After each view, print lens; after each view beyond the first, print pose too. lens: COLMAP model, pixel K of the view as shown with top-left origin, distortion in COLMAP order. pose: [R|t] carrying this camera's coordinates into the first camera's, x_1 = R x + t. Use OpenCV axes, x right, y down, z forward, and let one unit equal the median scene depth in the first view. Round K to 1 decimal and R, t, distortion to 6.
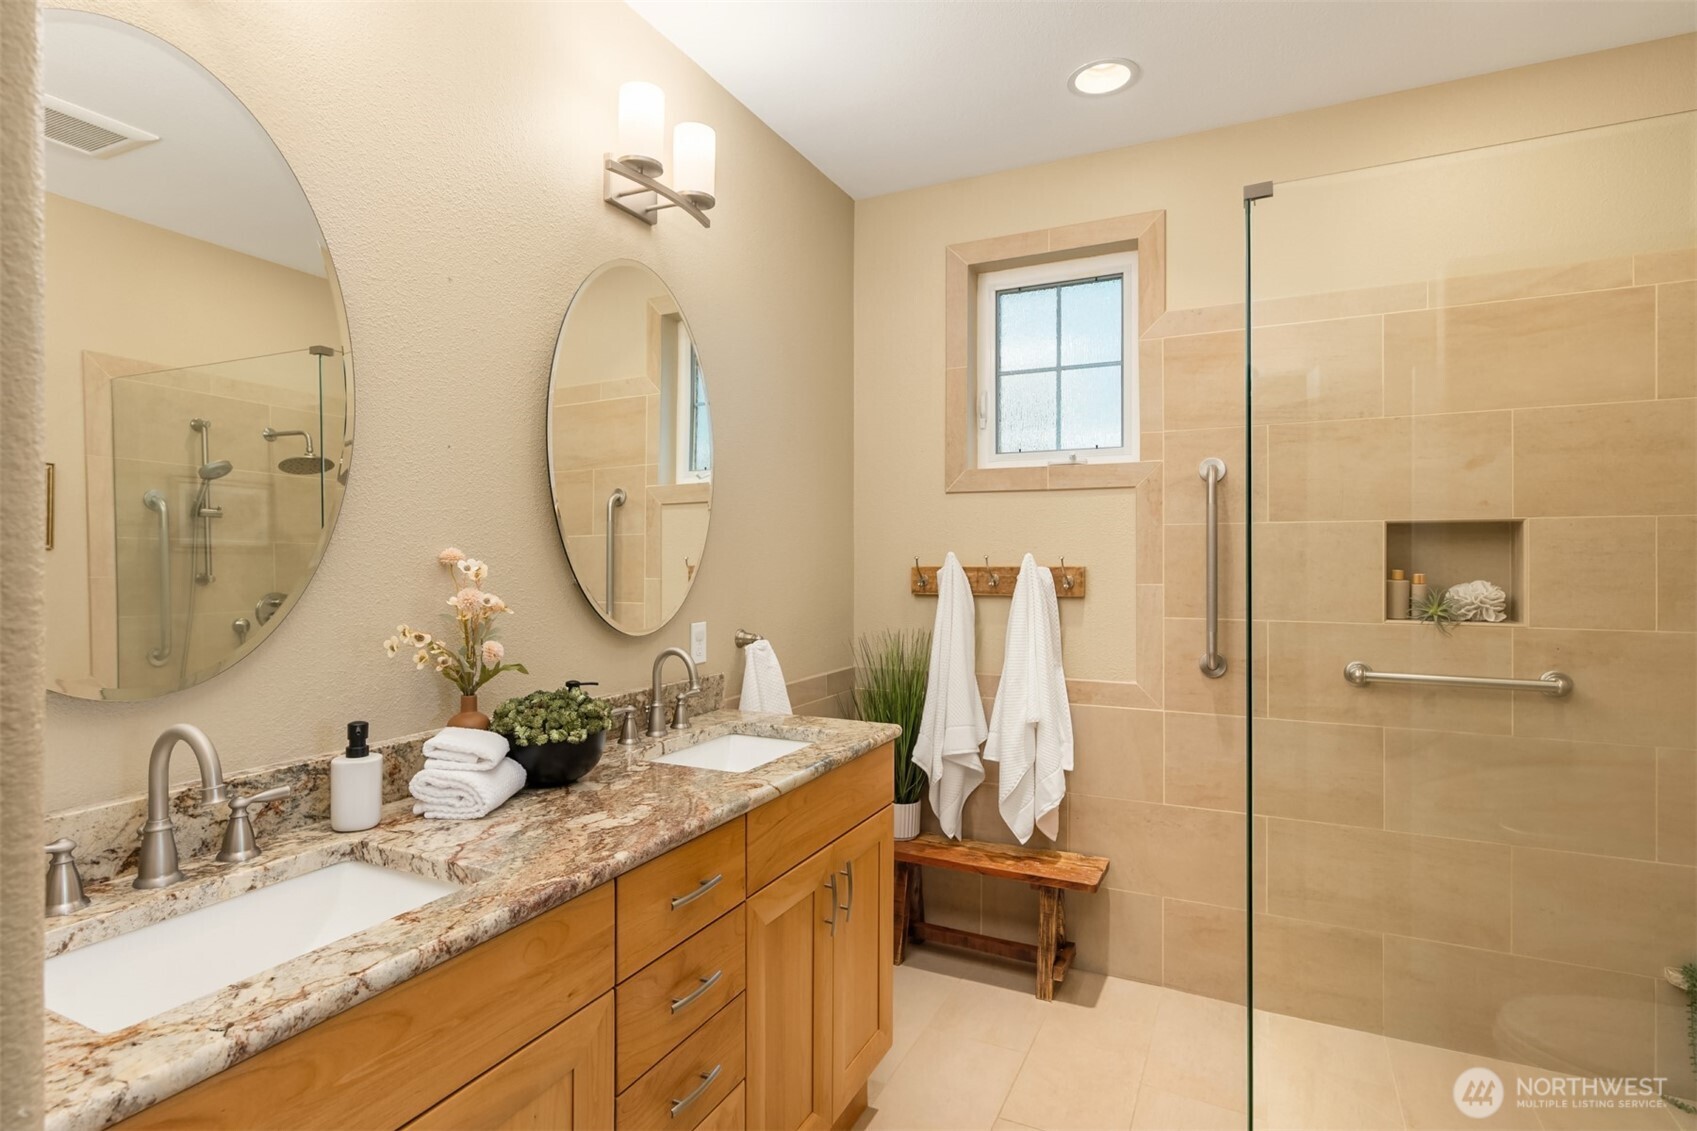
lens RADIAL K [[870.5, 0, 831.4], [0, 870.5, 559.5], [0, 0, 1]] dist [0.001066, 0.001578]
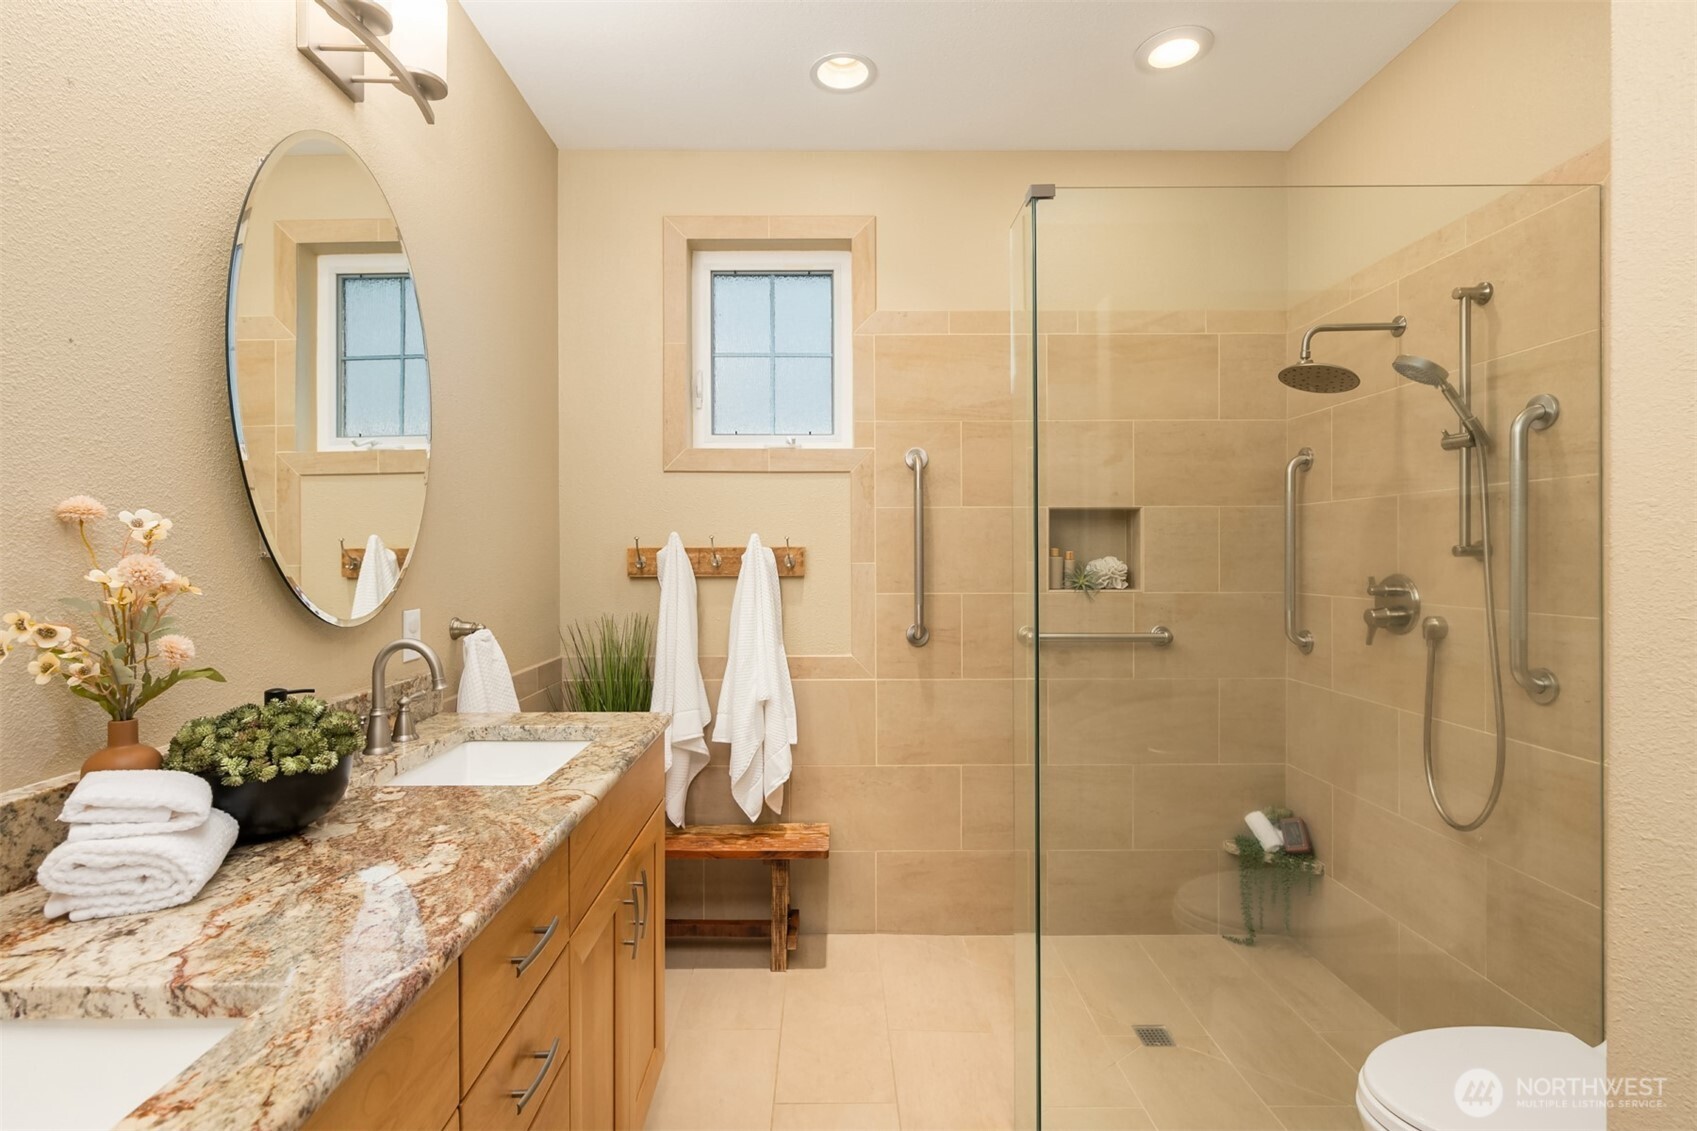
lens RADIAL K [[818.6, 0, 845.1], [0, 818.6, 559.3], [0, 0, 1]] dist [-0.001103, 0.001669]
pose [[0.894078, -0.006049, 0.447871, -0.131717], [0.003300, 0.999971, 0.006917, 0.020663], [-0.447900, -0.004707, 0.894071, 0.130925]]
